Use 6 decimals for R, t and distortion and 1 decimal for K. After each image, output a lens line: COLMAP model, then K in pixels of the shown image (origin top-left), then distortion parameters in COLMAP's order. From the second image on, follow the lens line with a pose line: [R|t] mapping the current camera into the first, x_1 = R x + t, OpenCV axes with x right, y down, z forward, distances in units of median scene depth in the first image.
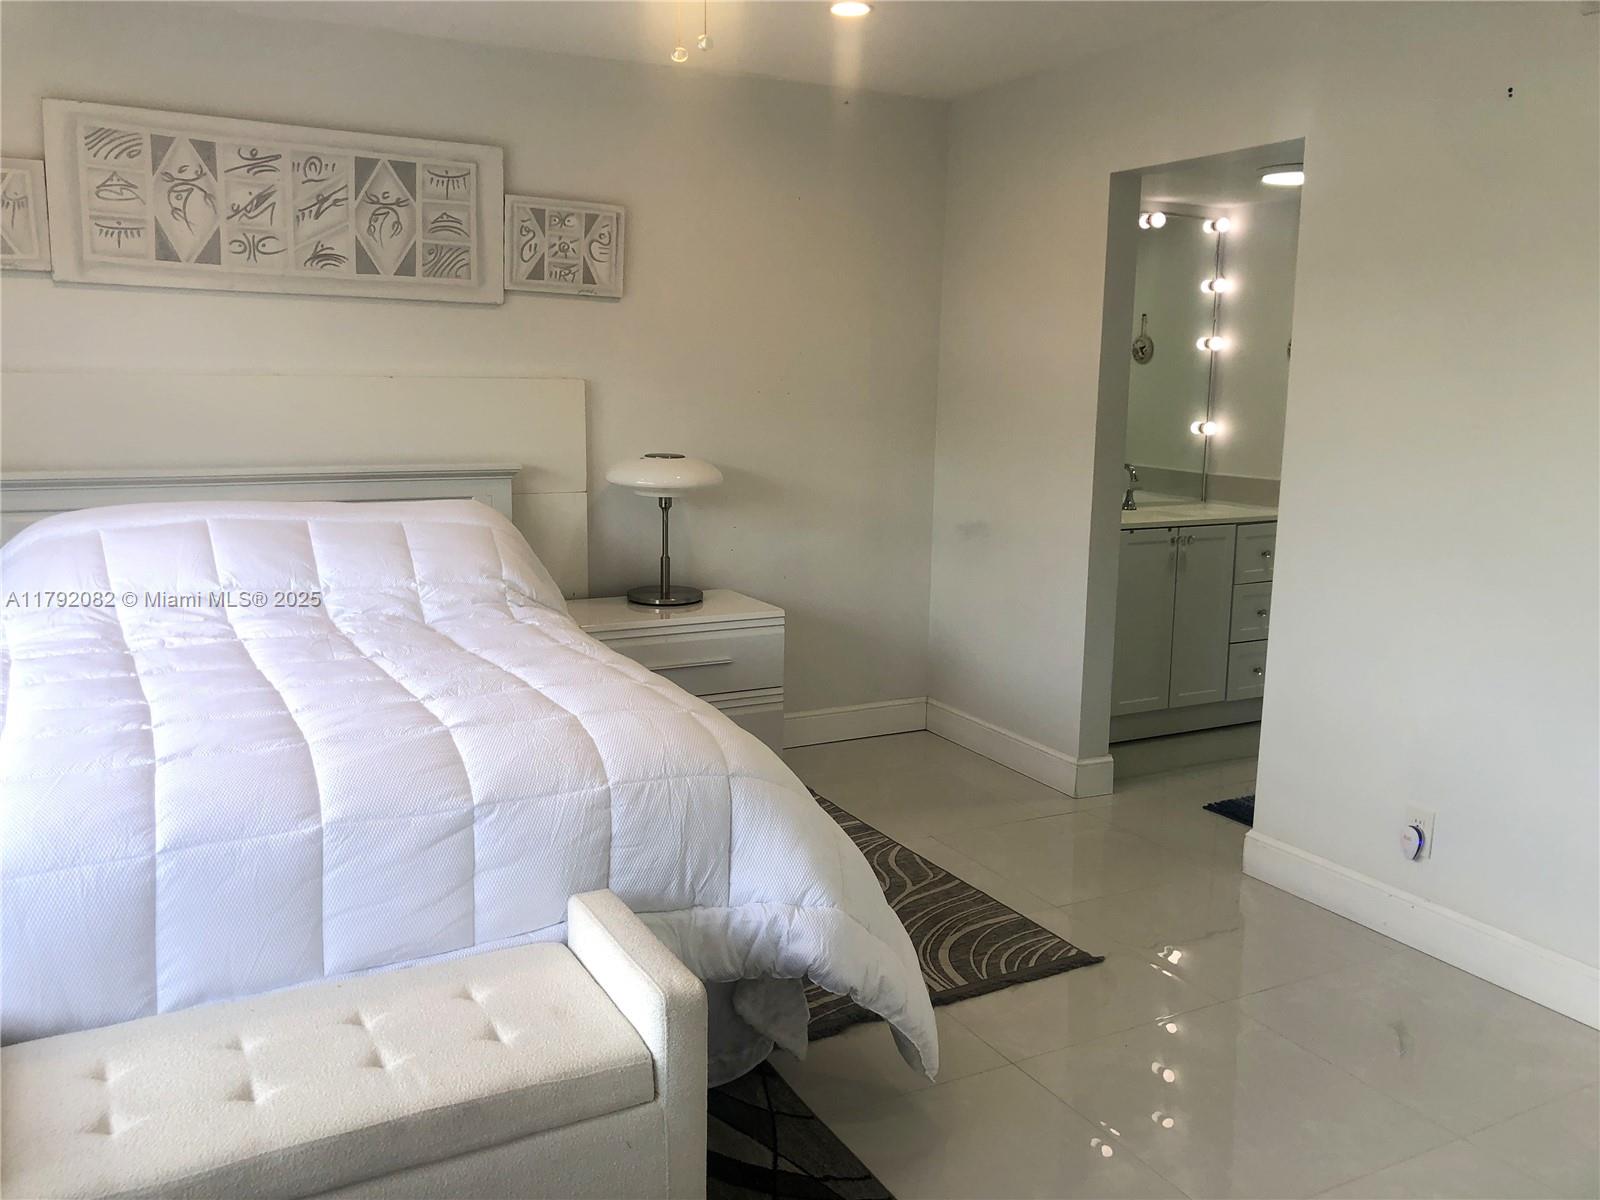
lens RADIAL K [[1345.2, 0, 801.3], [0, 1345.2, 593.3], [0, 0, 1]] dist [0.038839, -0.009313]
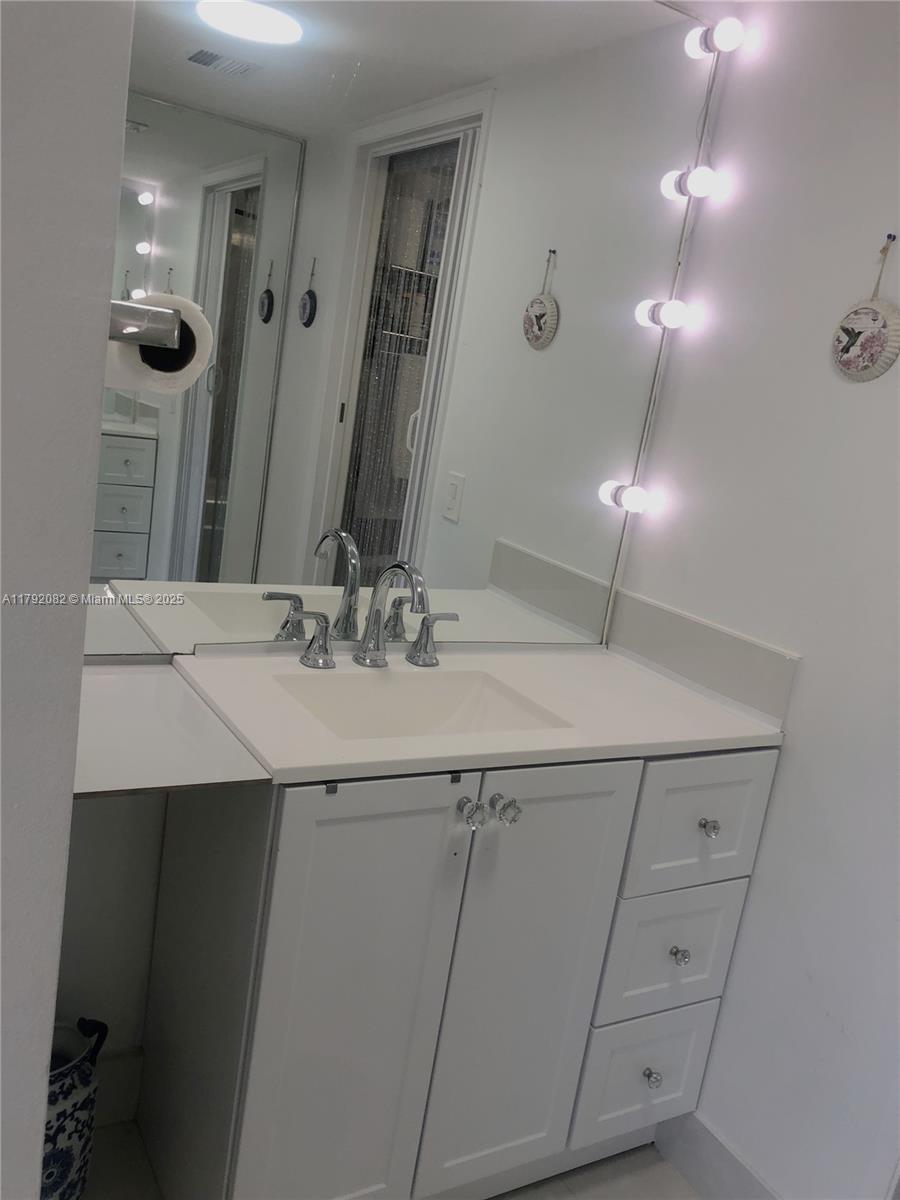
lens RADIAL K [[1008.9, 0, 447.7], [0, 1008.9, 602.6], [0, 0, 1]] dist [0.038839, -0.009313]
pose [[0.988989, 0.132309, 0.066289, 0.066014], [-0.135661, 0.989548, 0.048892, -0.028405], [-0.059127, -0.057346, 0.996602, 0.196318]]
